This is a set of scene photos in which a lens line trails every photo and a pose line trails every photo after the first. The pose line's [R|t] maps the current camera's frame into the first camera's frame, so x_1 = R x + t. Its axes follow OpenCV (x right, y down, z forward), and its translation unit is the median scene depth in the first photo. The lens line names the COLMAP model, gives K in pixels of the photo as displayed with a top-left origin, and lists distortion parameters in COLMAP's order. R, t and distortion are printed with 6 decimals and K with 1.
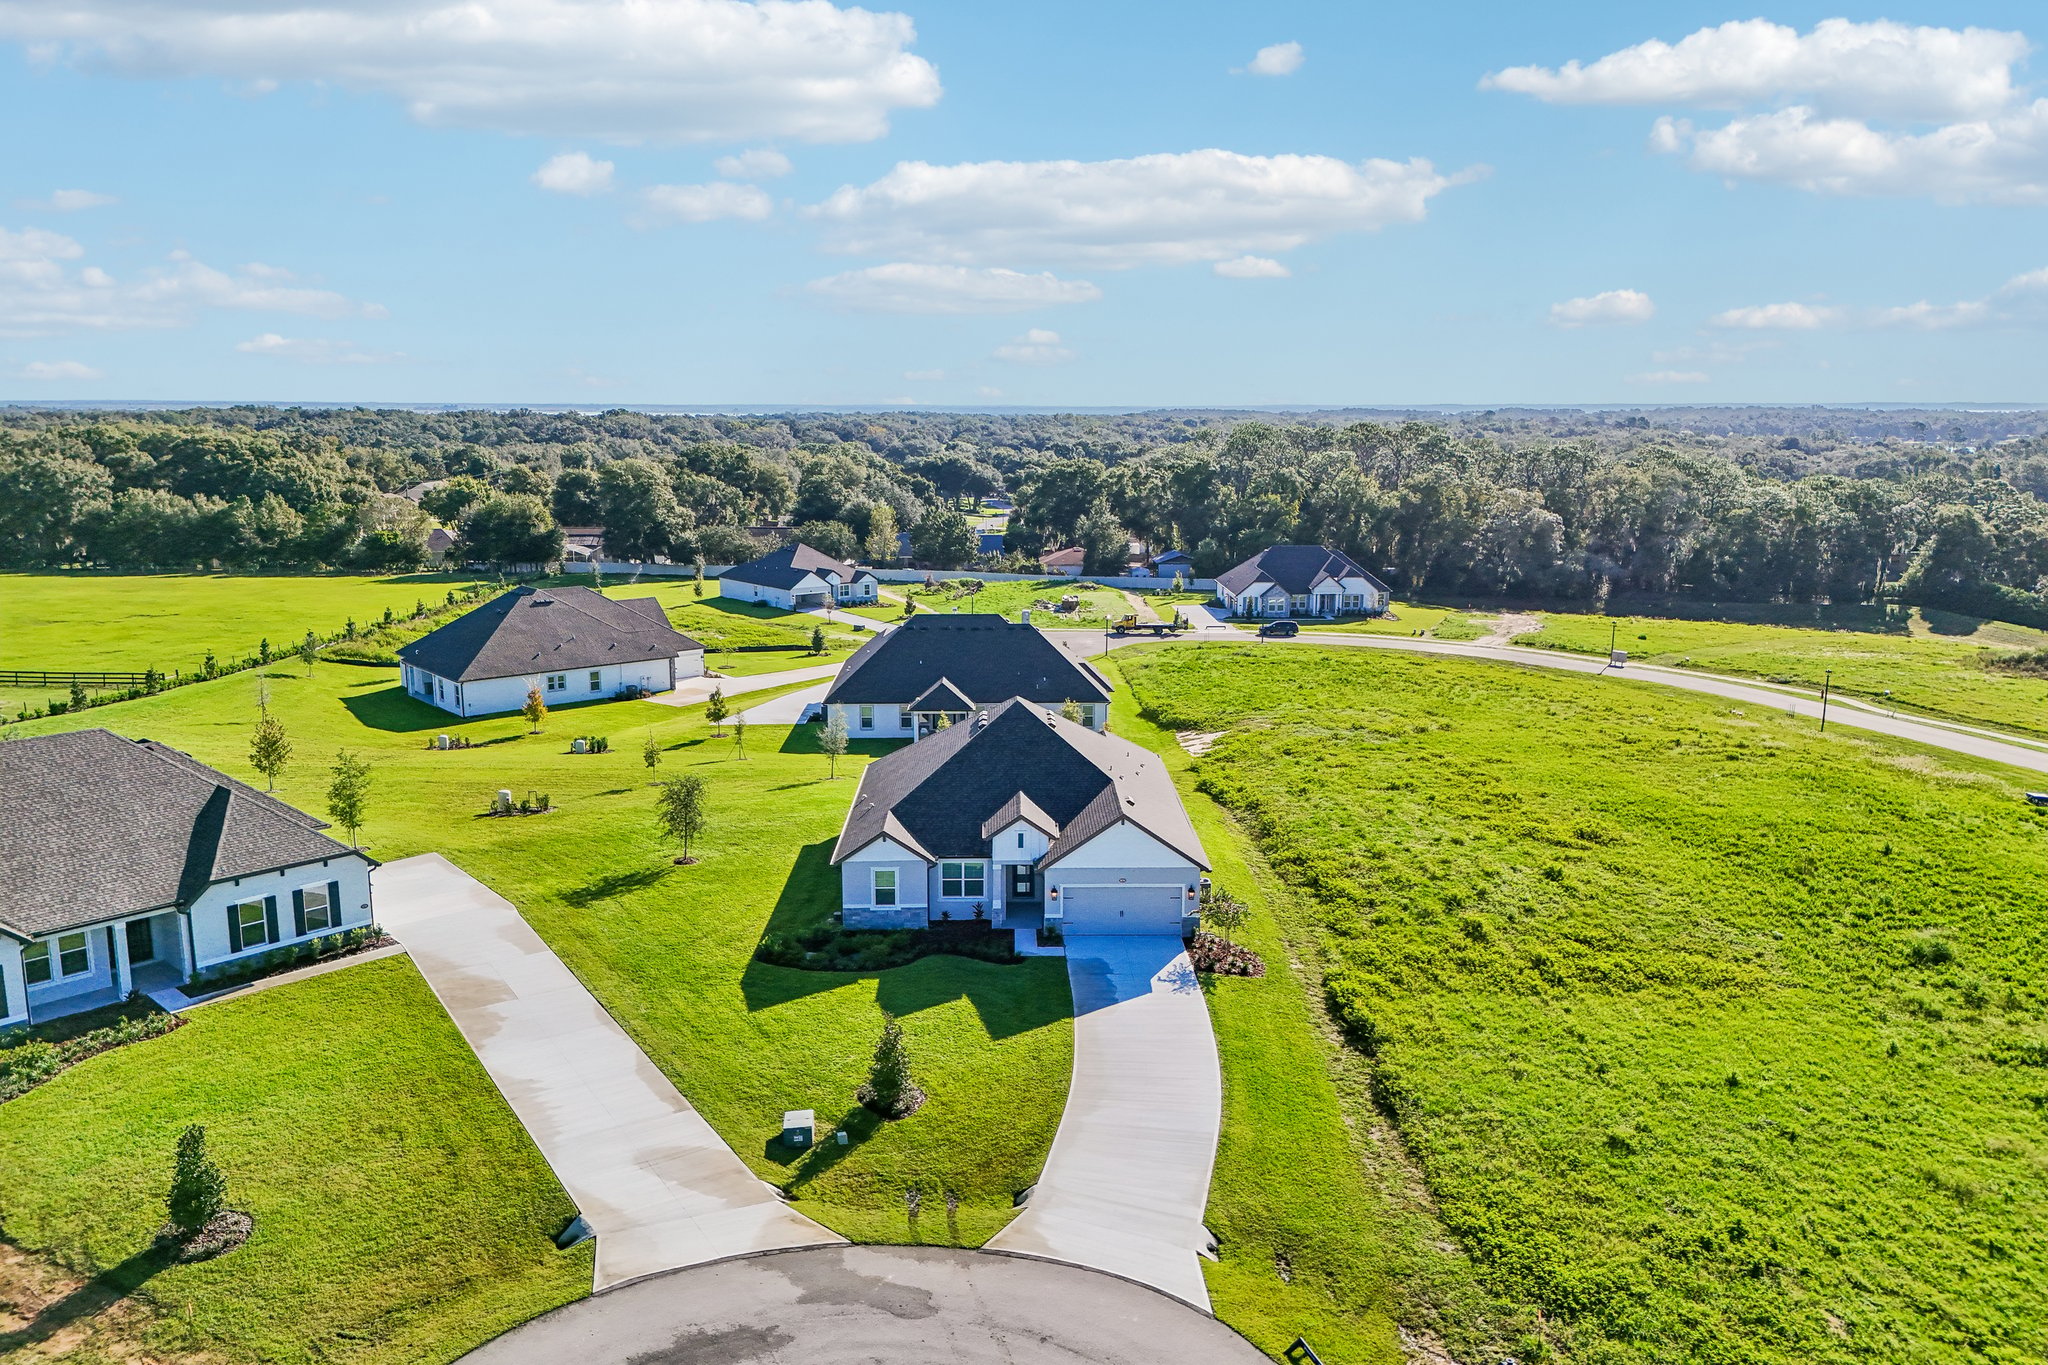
lens RADIAL K [[1452.9, 0, 1037.6], [0, 1452.9, 685.9], [0, 0, 1]] dist [0.087068, -0.146052]
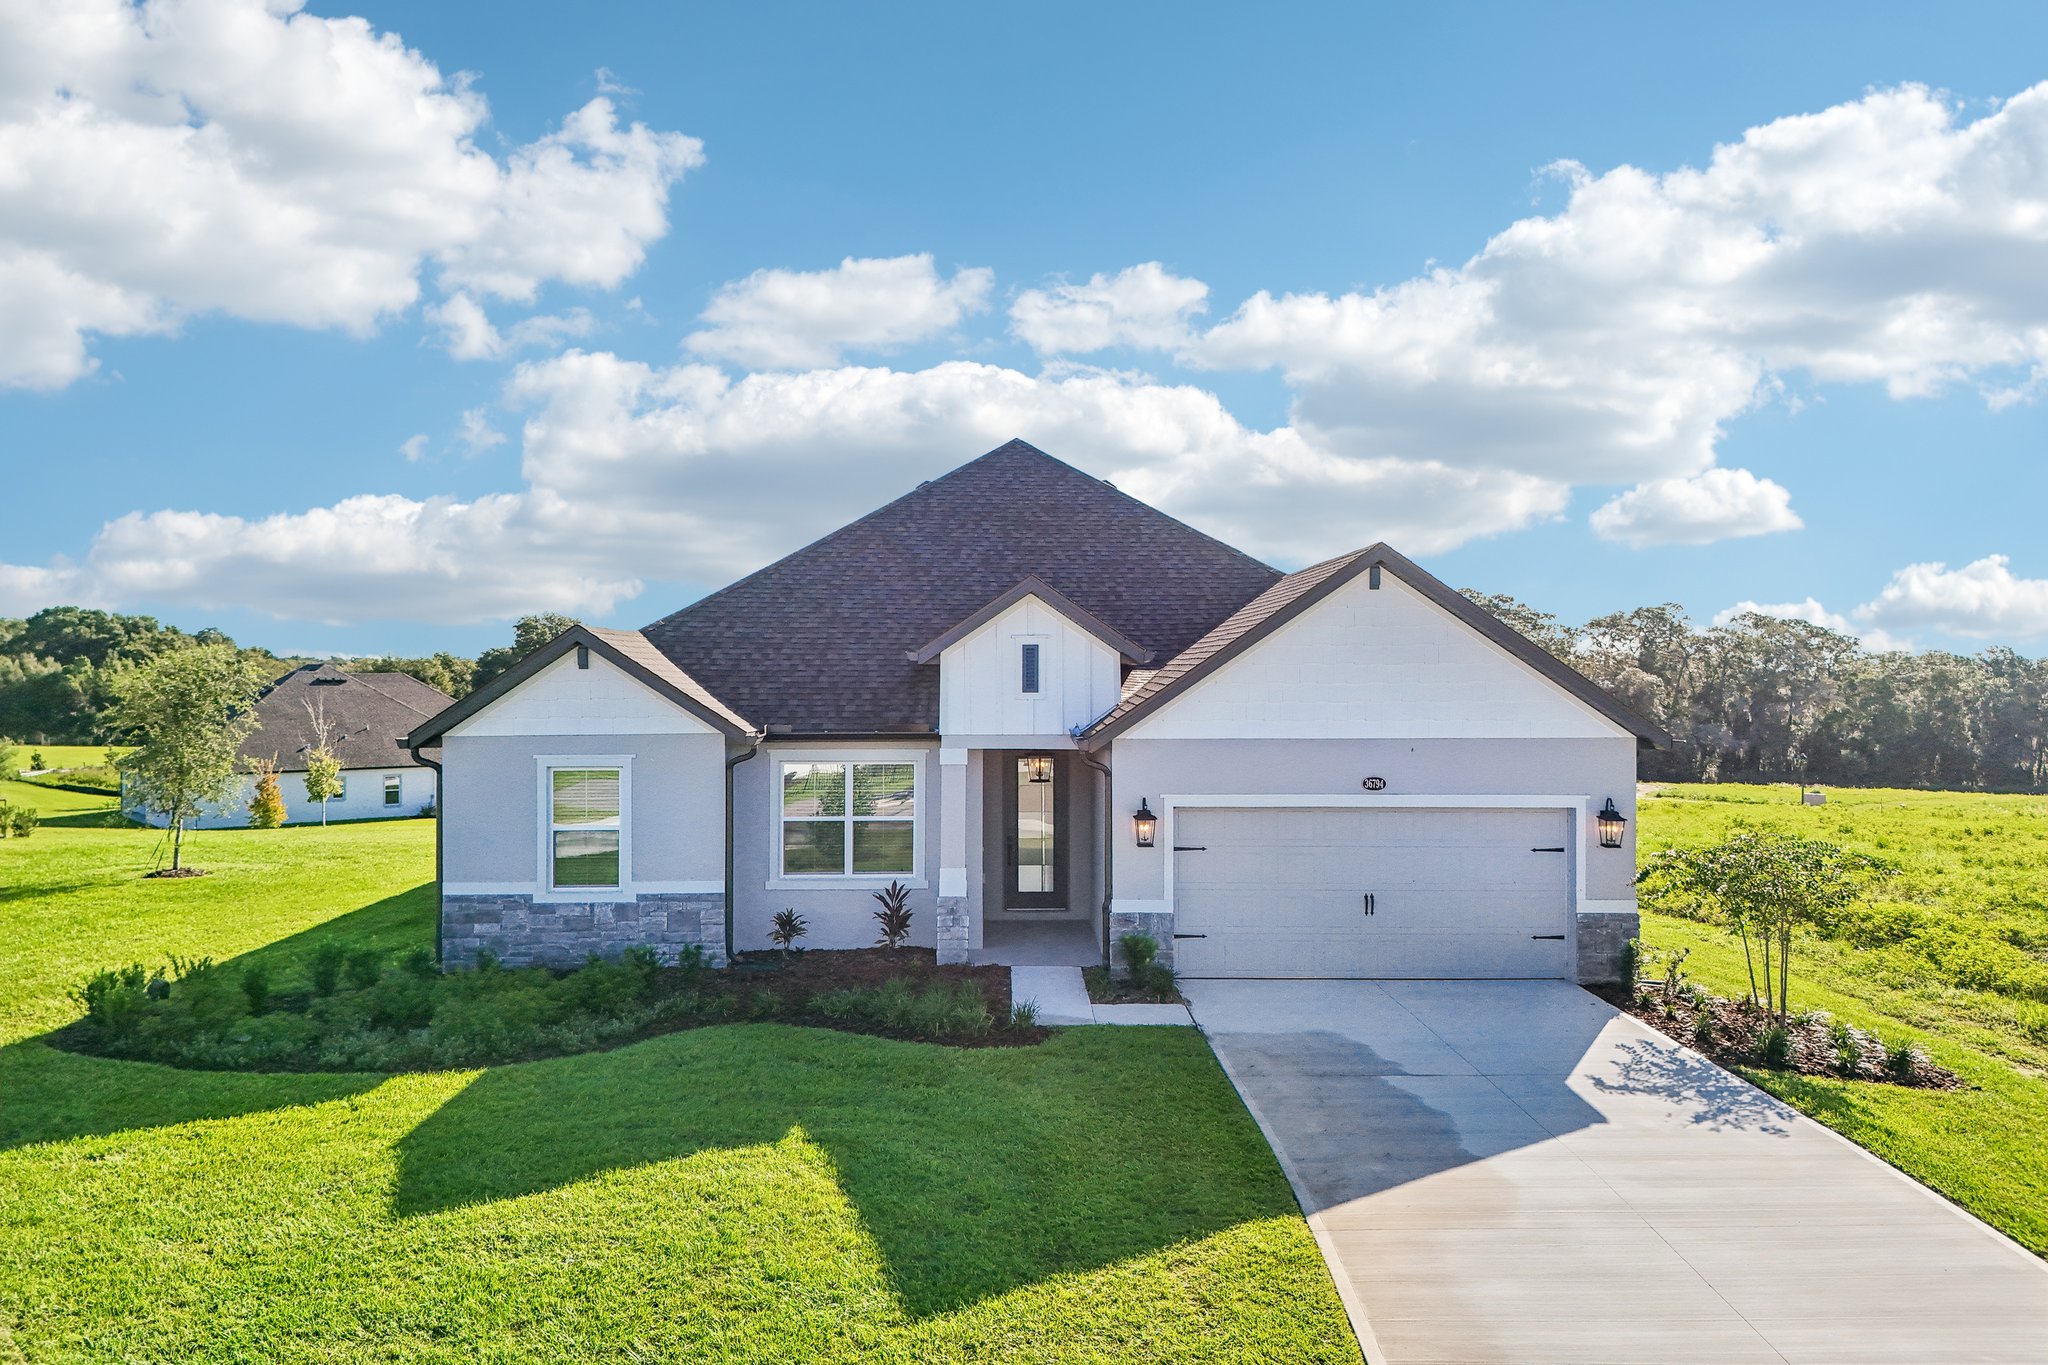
lens RADIAL K [[1489.2, 0, 1024.0], [0, 1489.2, 682.5], [0, 0, 1]] dist [0.008456, 0.003920]
pose [[0.999985, -0.004224, -0.003397, -0.002846], [0.003535, 0.983279, -0.182072, 0.040669], [0.004110, 0.182057, 0.983279, 0.167929]]
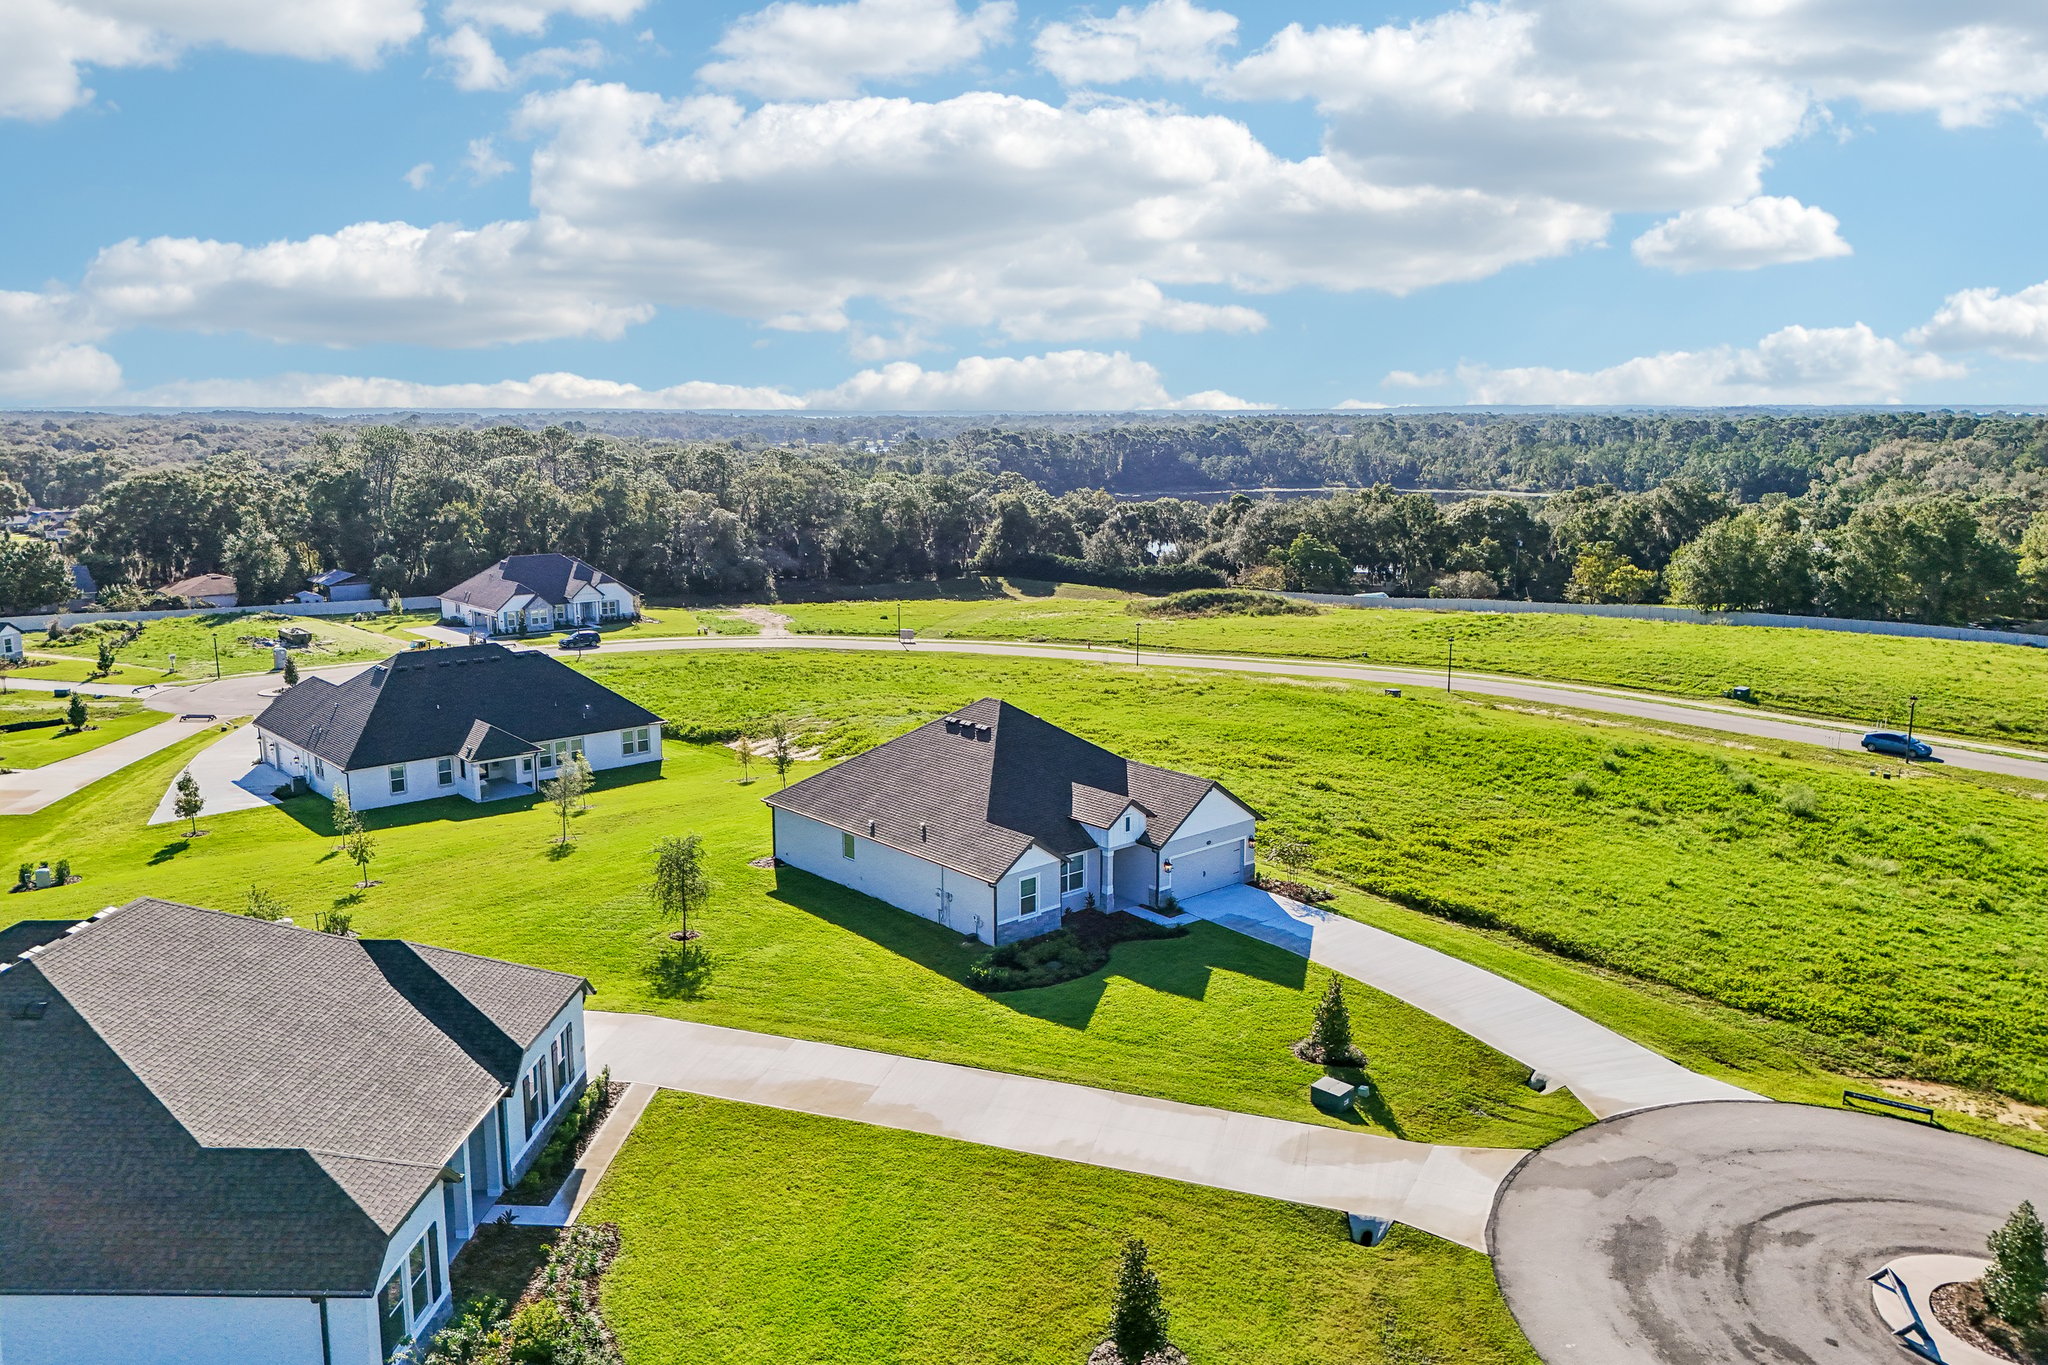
lens RADIAL K [[1452.9, 0, 1037.6], [0, 1452.9, 685.9], [0, 0, 1]] dist [0.087068, -0.146052]
pose [[0.758395, -0.118873, 0.640864, -0.173469], [0.120914, 0.991821, 0.040883, -0.009800], [-0.640482, 0.046484, 0.766565, 0.058777]]
